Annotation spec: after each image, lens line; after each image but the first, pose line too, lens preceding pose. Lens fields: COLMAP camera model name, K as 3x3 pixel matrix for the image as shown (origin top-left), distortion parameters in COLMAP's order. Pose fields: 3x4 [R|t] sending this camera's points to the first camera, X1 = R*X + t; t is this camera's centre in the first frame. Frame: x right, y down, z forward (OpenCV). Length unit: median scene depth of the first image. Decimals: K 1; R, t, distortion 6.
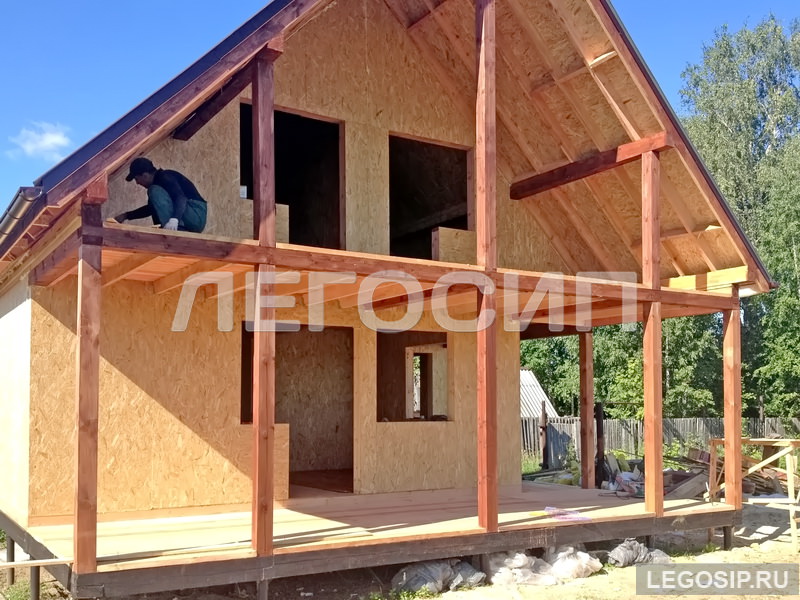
lens RADIAL K [[821.8, 0, 397.2], [0, 821.8, 394.1], [0, 0, 1]] dist [0.071379, -0.004137]
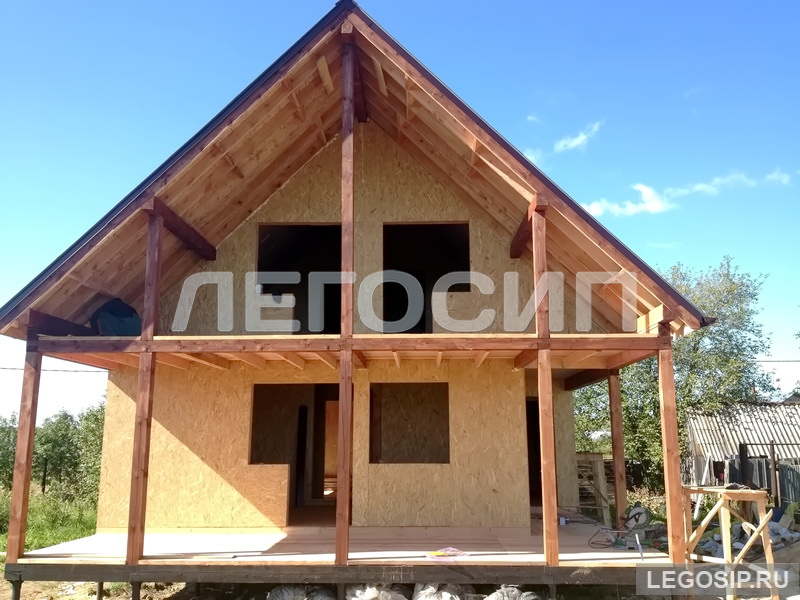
lens RADIAL K [[760.1, 0, 400.0], [0, 760.1, 300.0], [0, 0, 1]] dist [0.012336, -0.018013]
pose [[0.832903, -0.103169, -0.543717, 0.670387], [0.011294, 0.985434, -0.169683, -0.012374], [0.553303, 0.135188, 0.821936, 0.105457]]
